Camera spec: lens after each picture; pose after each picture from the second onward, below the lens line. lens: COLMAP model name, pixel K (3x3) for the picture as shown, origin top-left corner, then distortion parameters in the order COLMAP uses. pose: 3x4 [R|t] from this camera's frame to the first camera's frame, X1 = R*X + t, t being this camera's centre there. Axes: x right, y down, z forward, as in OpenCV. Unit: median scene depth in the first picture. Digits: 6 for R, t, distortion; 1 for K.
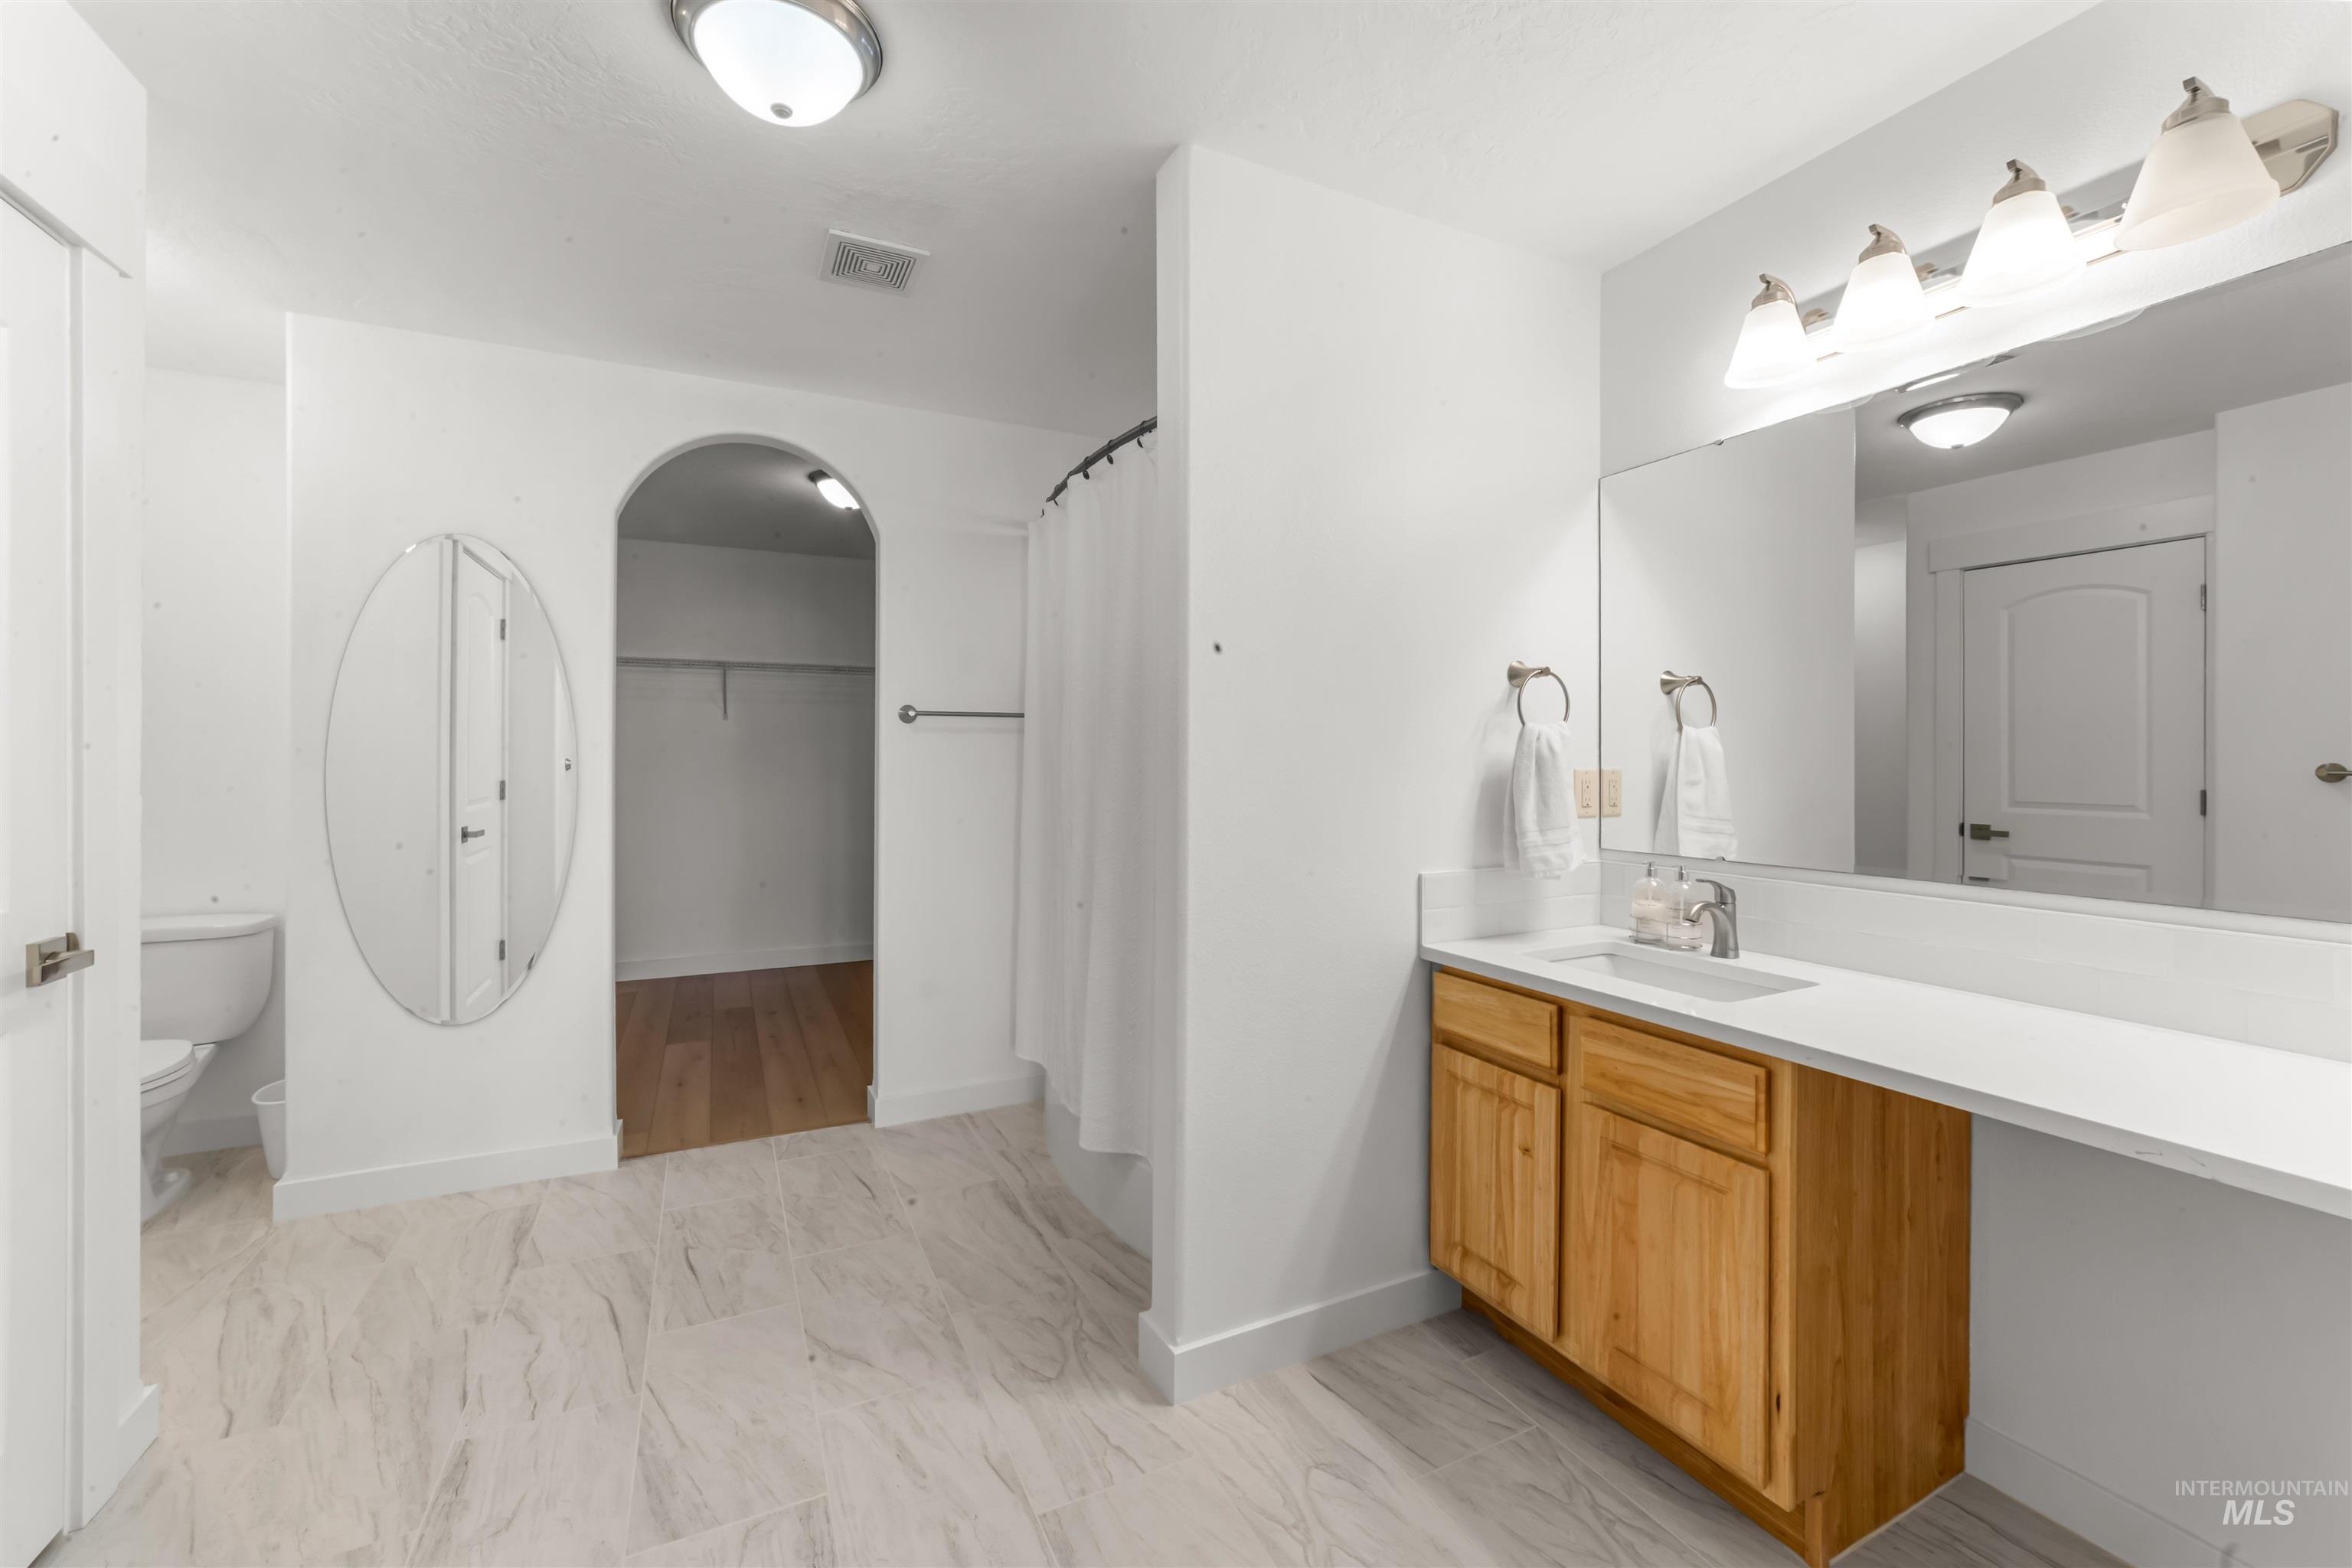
lens RADIAL K [[966.4, 0, 1163.7], [0, 966.4, 775.3], [0, 0, 1]] dist [-0.021140, 0.006154]
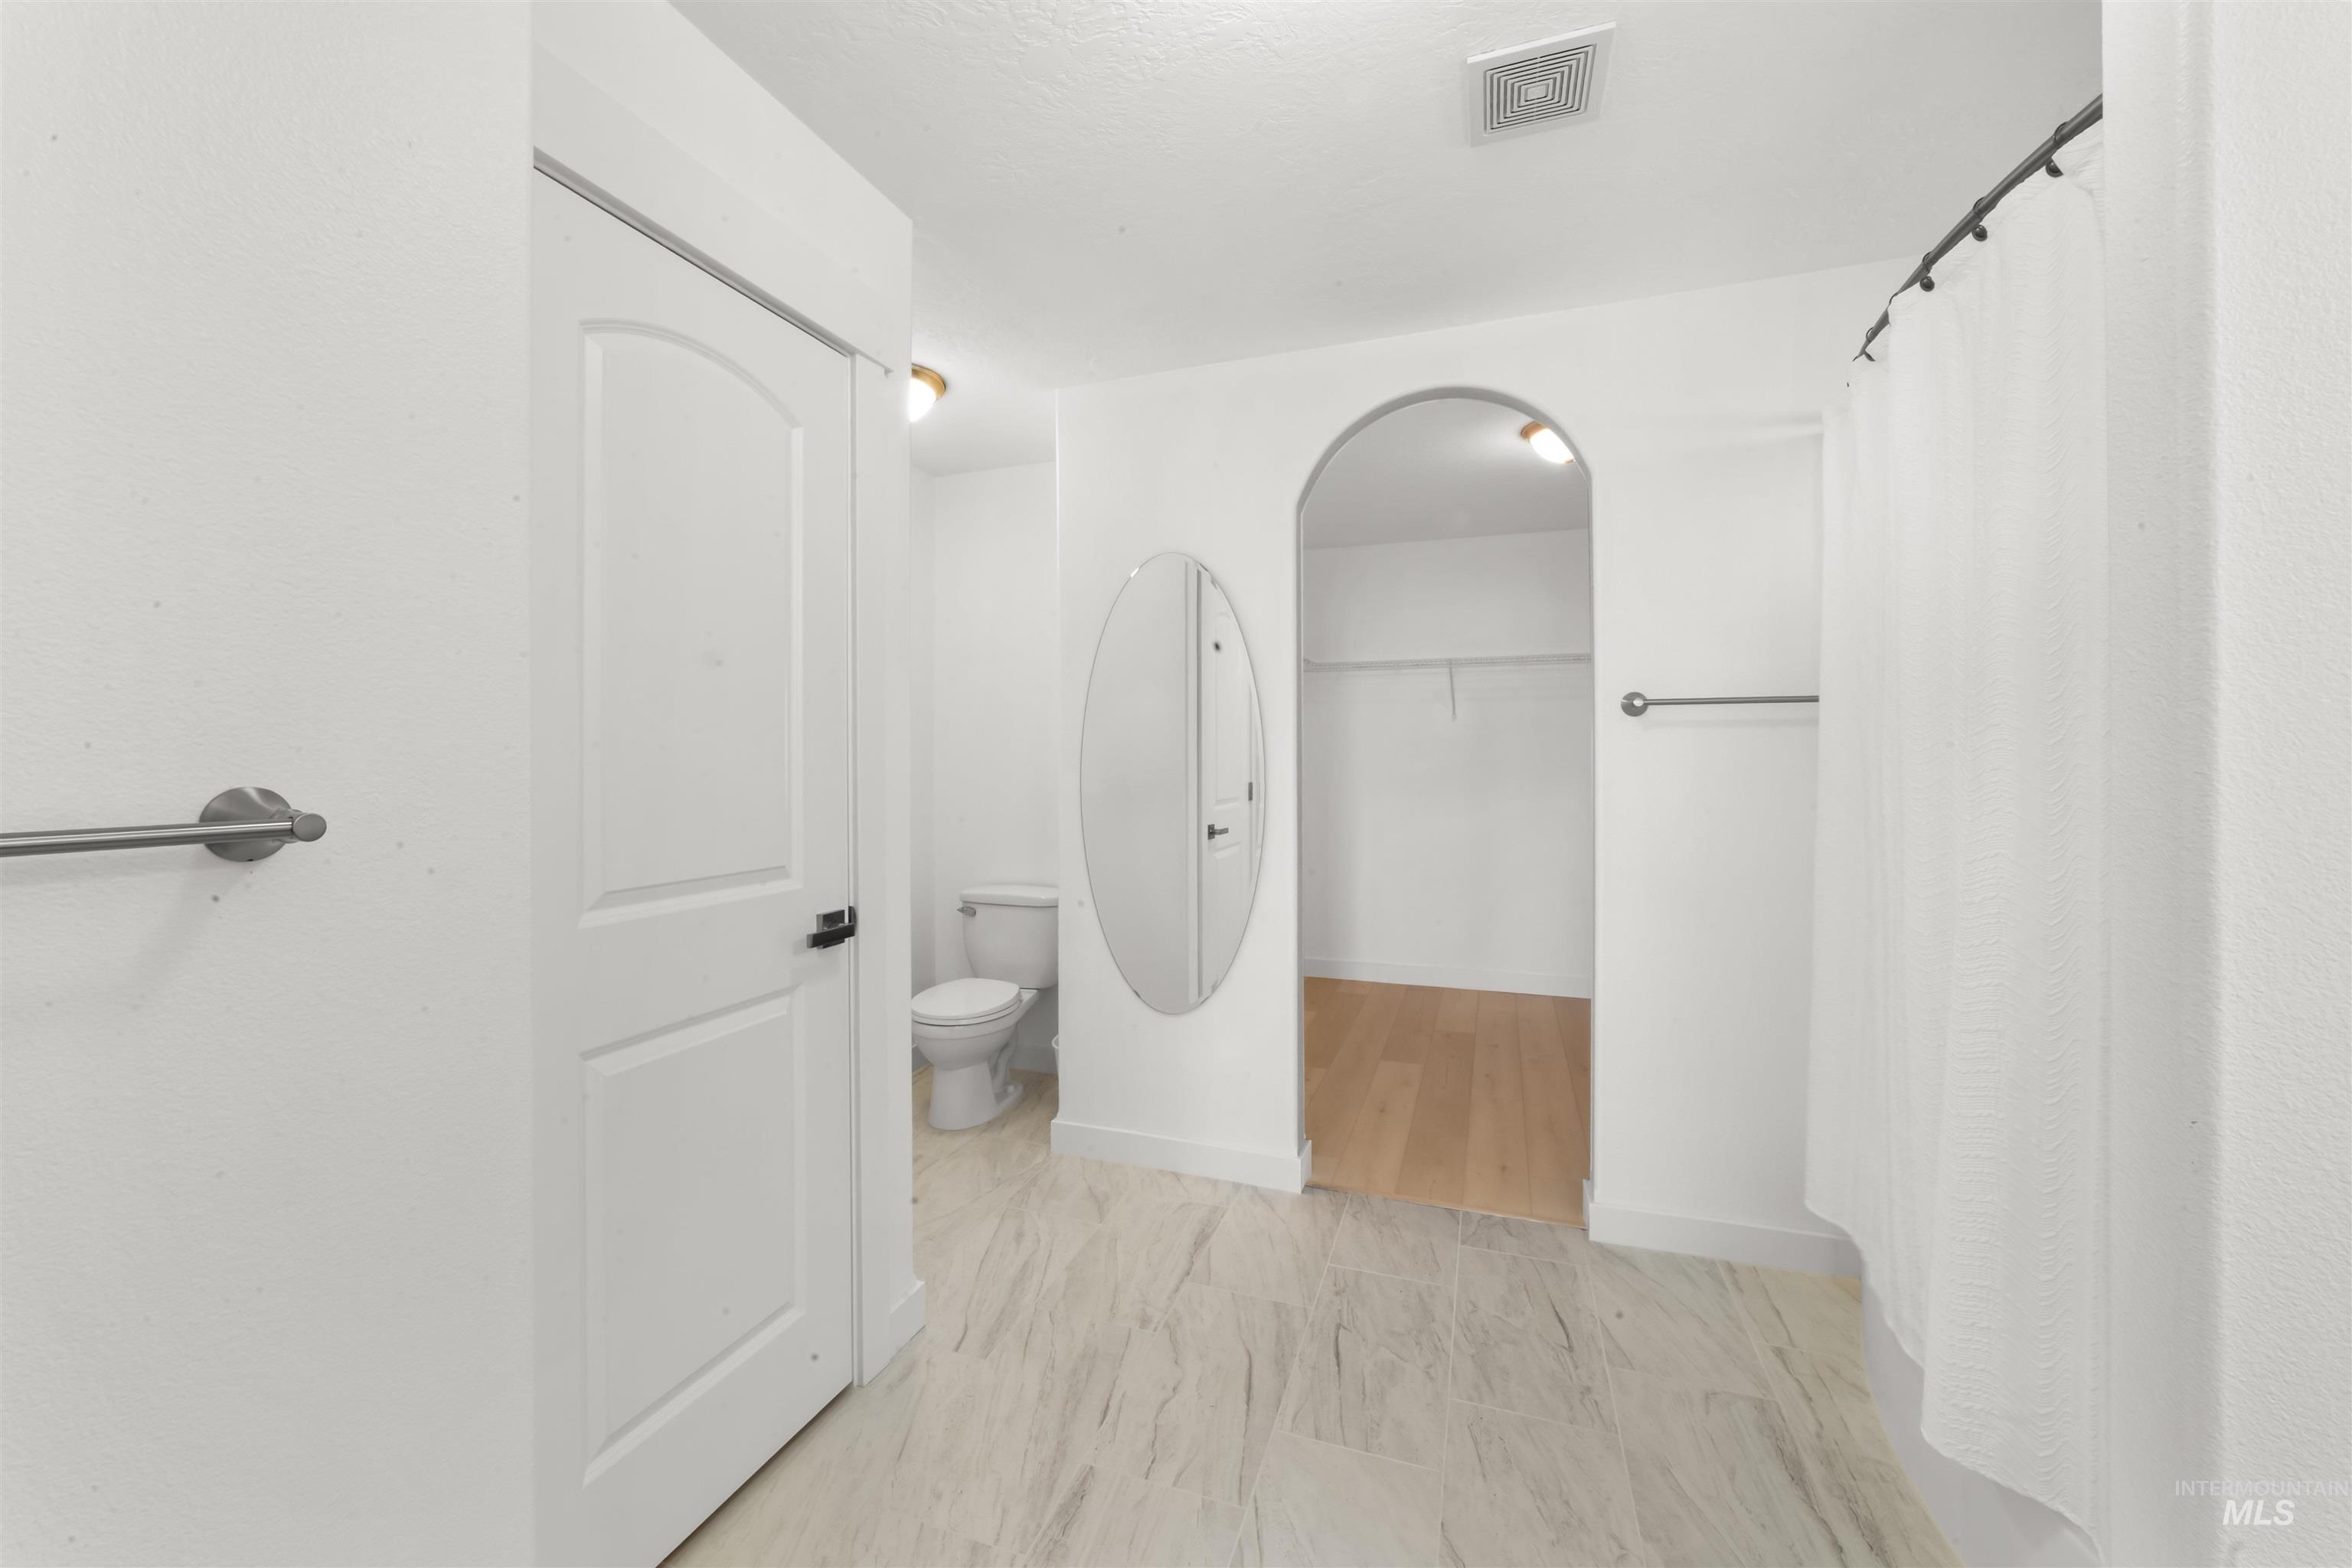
lens RADIAL K [[966.4, 0, 1106.1], [0, 966.4, 750.4], [0, 0, 1]] dist [-0.021140, 0.006154]
pose [[0.686357, -0.009873, -0.727198, -0.003615], [-0.010196, 0.999679, -0.023196, -0.006809], [0.727193, 0.023336, 0.686036, 0.218130]]
